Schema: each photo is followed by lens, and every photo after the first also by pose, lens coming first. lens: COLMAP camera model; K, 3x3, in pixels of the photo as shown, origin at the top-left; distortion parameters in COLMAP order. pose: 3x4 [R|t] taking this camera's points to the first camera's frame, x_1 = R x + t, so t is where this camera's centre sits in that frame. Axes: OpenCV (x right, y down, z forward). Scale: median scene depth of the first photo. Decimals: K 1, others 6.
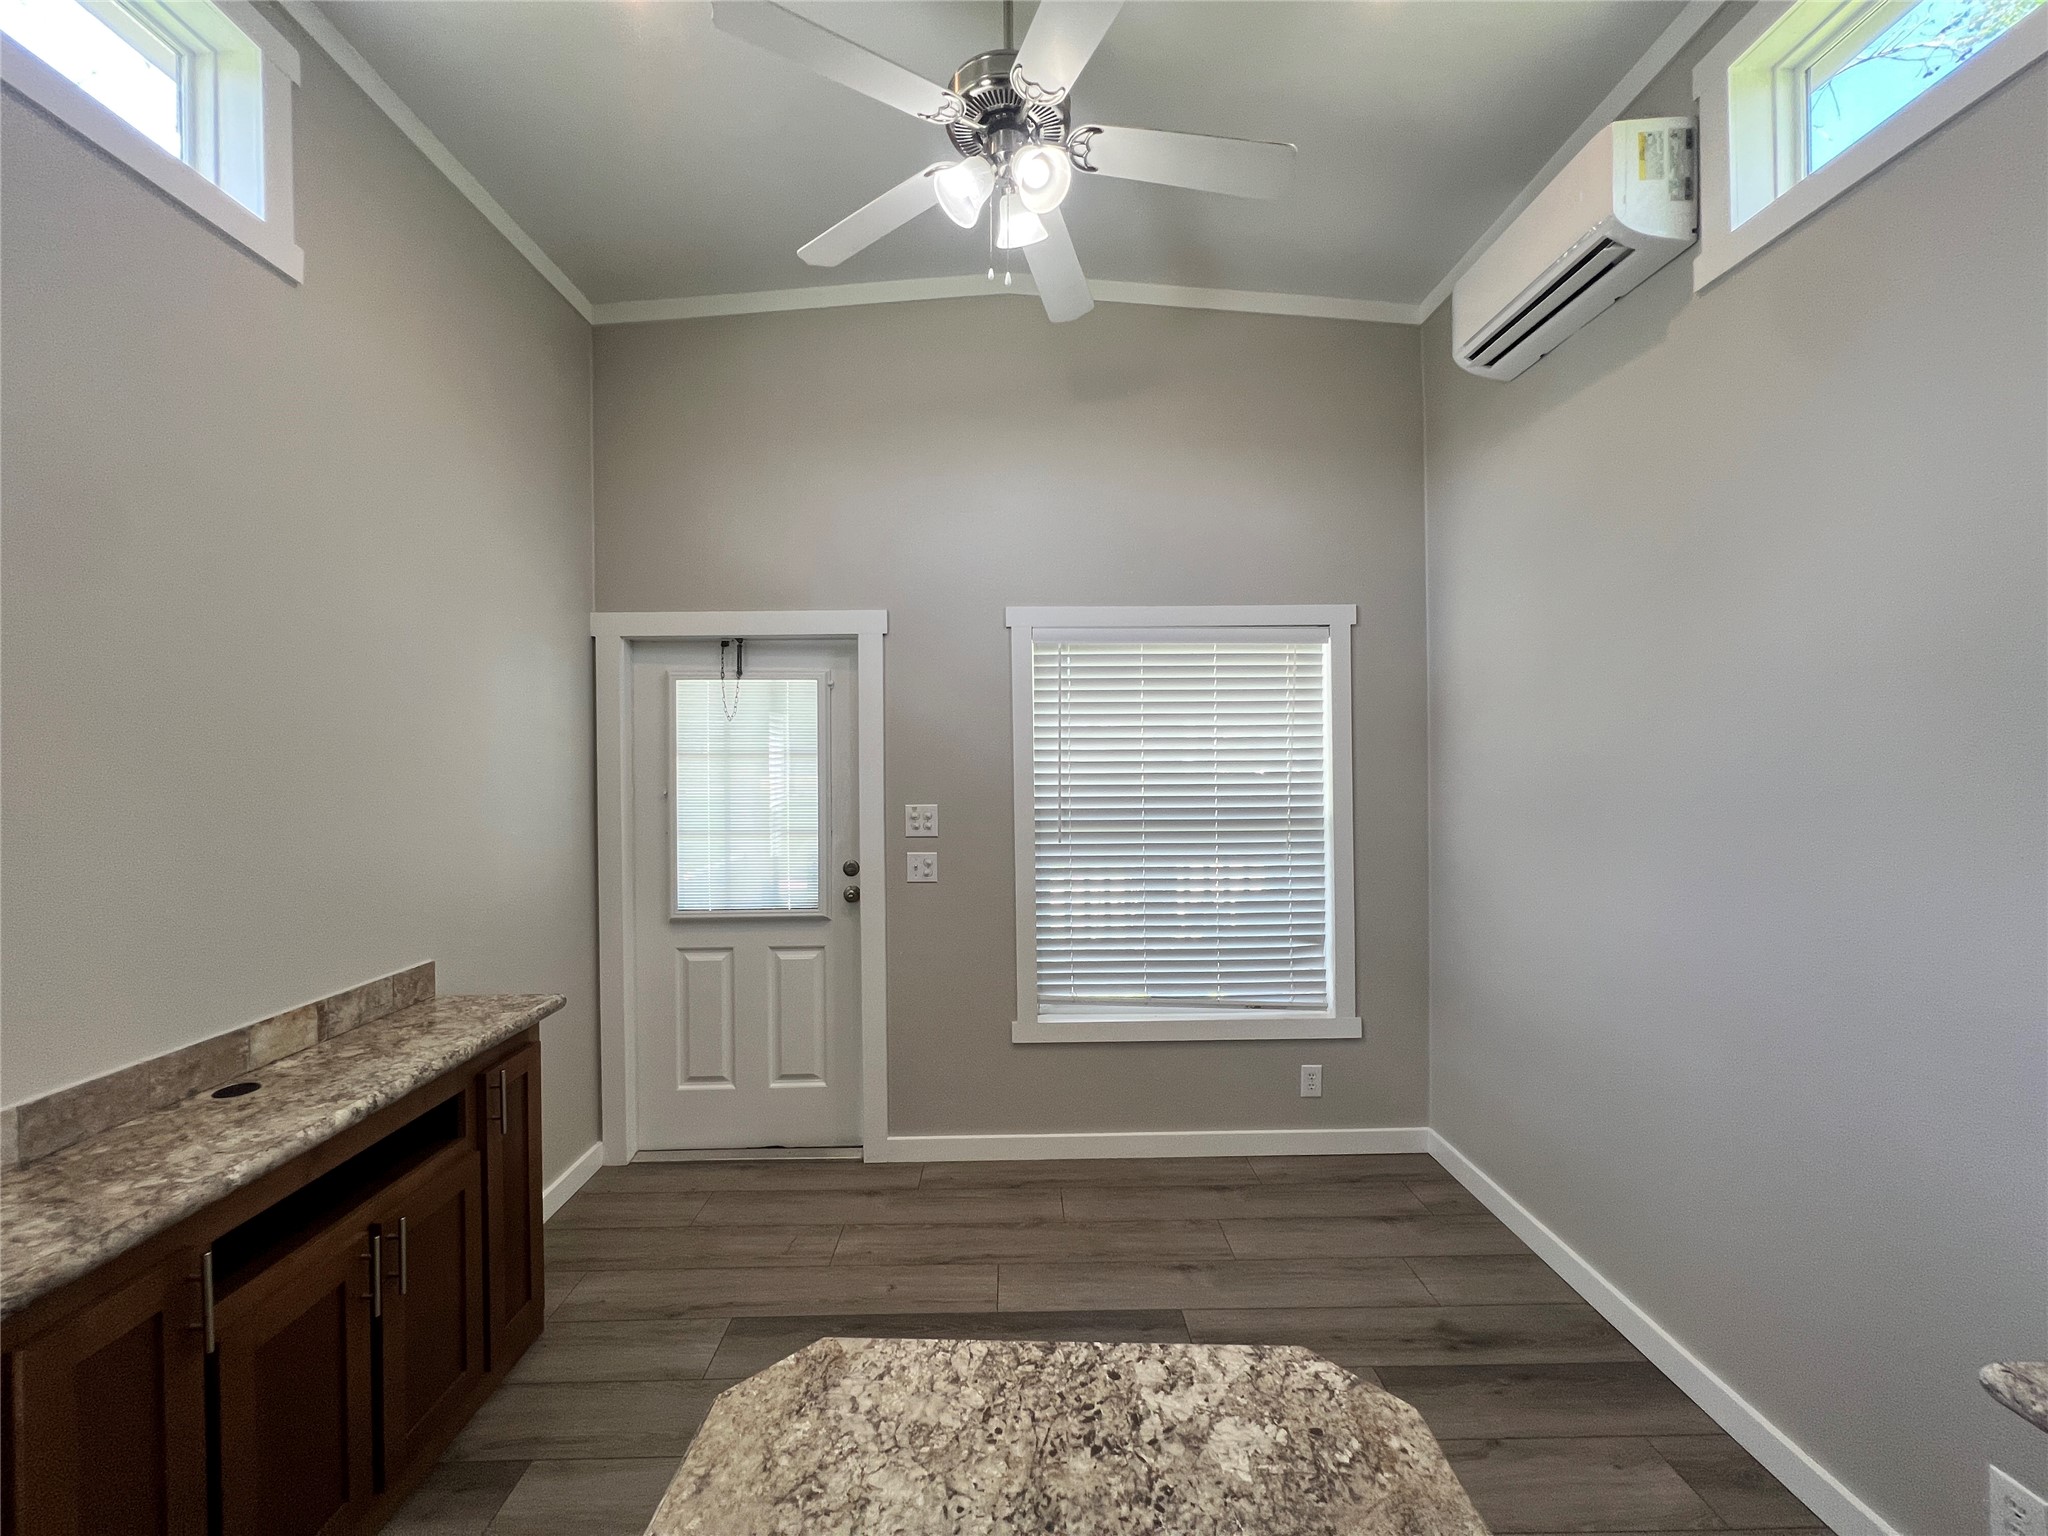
lens RADIAL K [[813.2, 0, 1024.0], [0, 813.2, 768.0], [0, 0, 1]] dist [-0.005833, 0.000669]
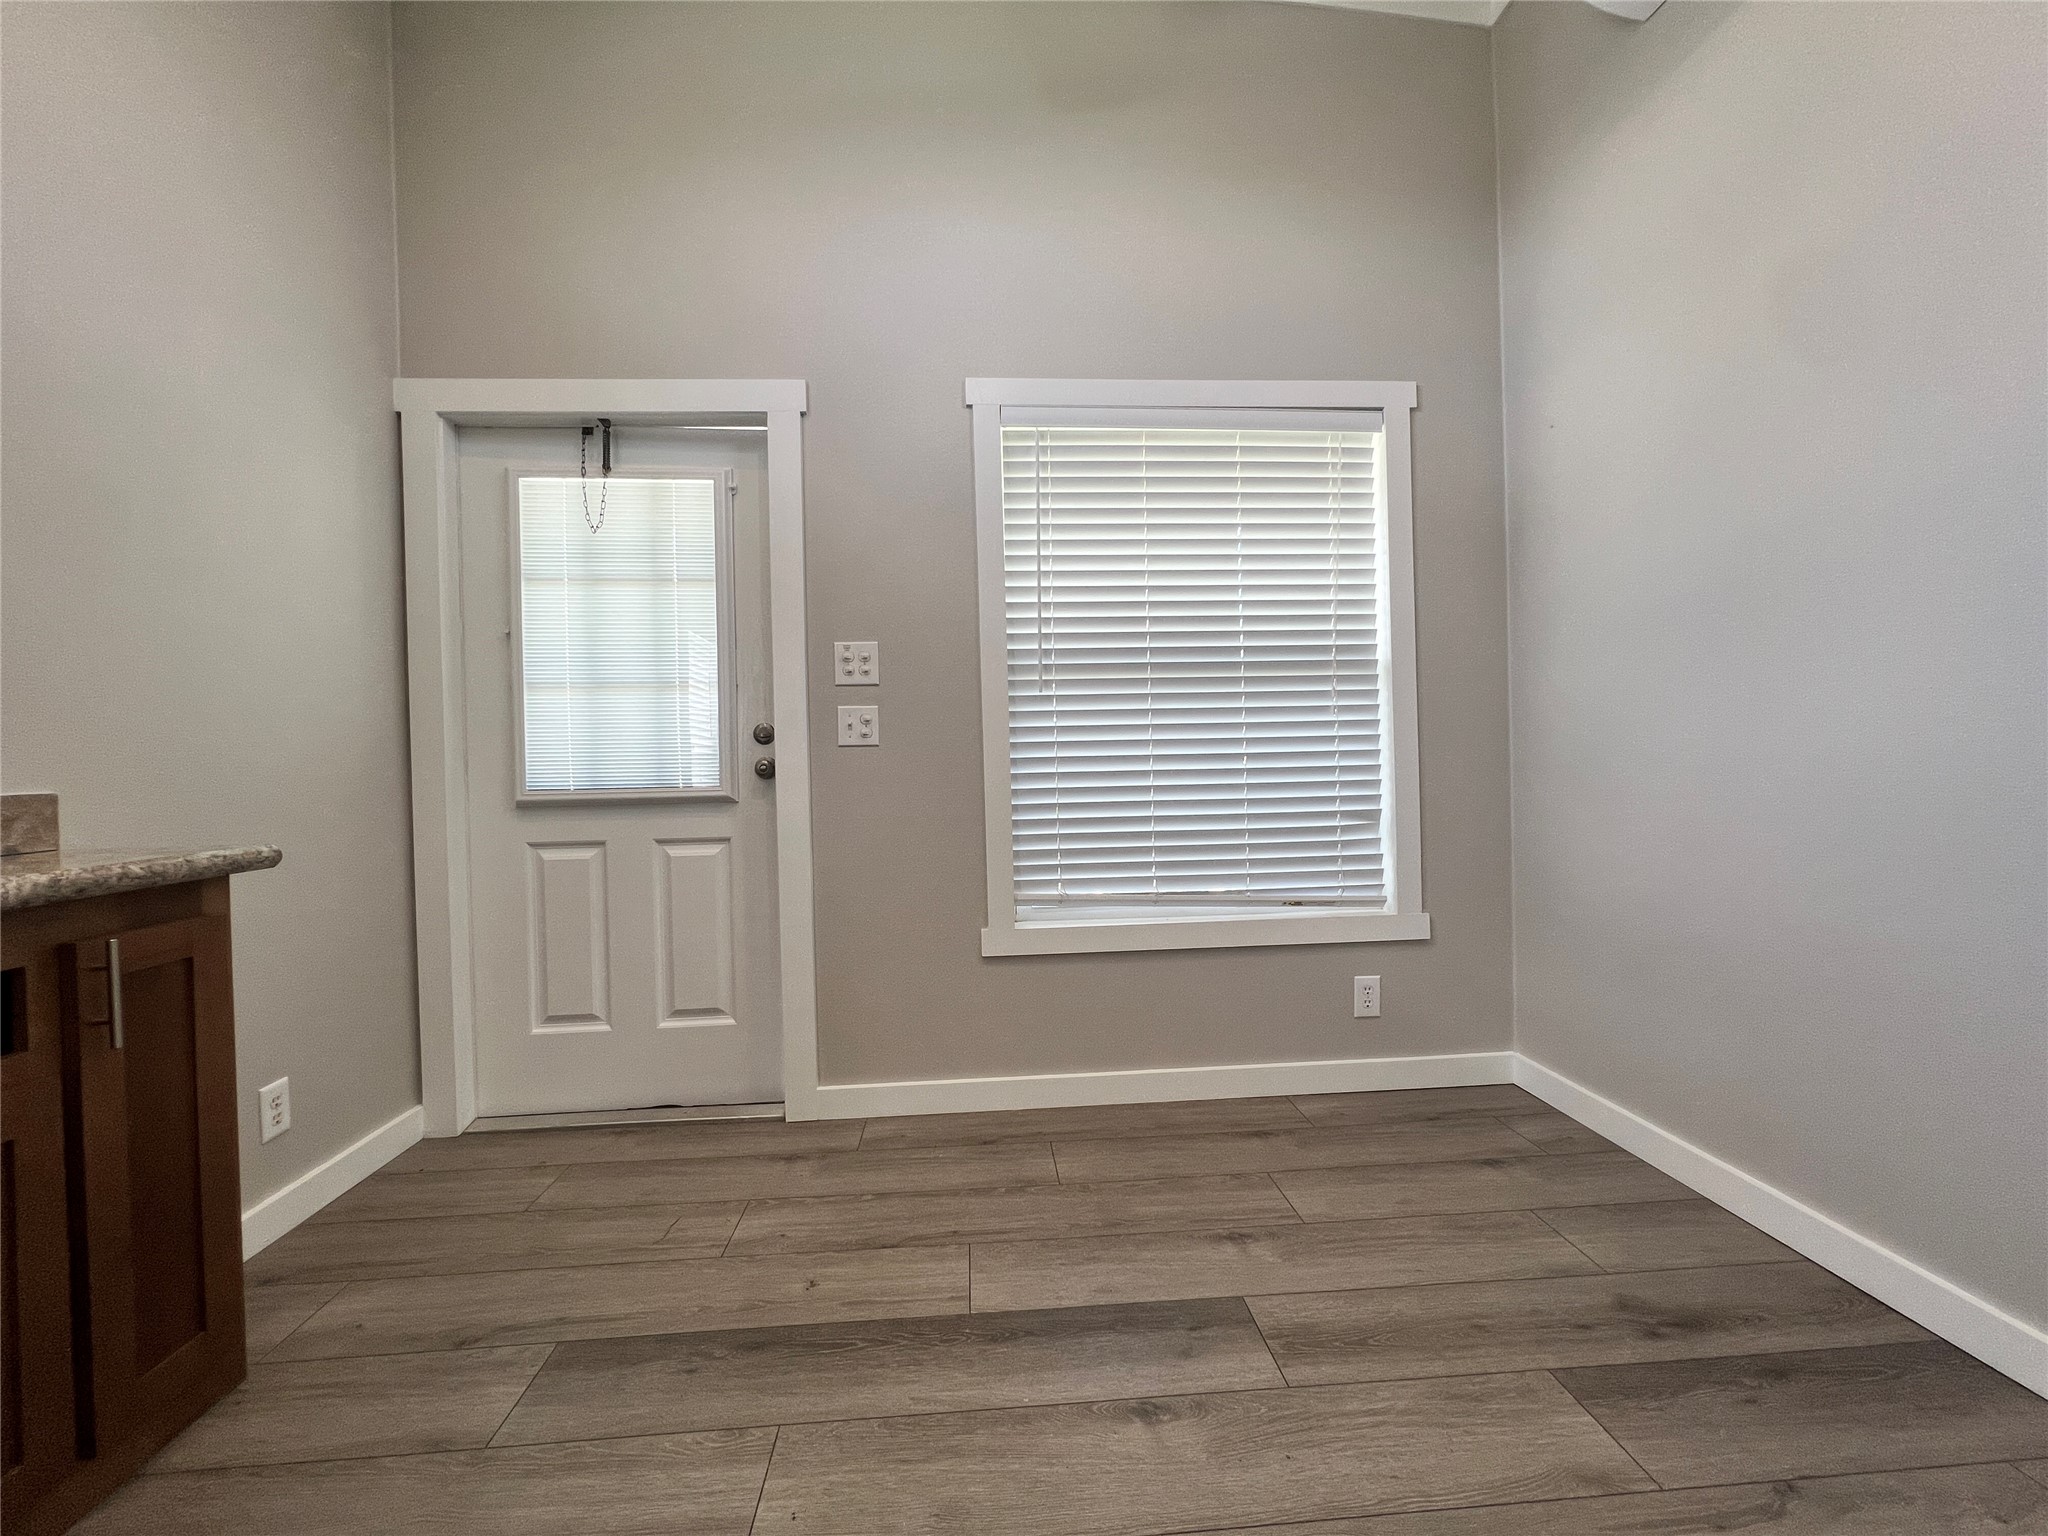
lens RADIAL K [[813.2, 0, 1024.0], [0, 813.2, 768.0], [0, 0, 1]] dist [-0.005833, 0.000669]
pose [[0.998575, -0.014103, 0.051474, -0.012337], [0.013851, 0.999890, 0.005248, 0.165901], [-0.051542, -0.004527, 0.998661, 0.252448]]
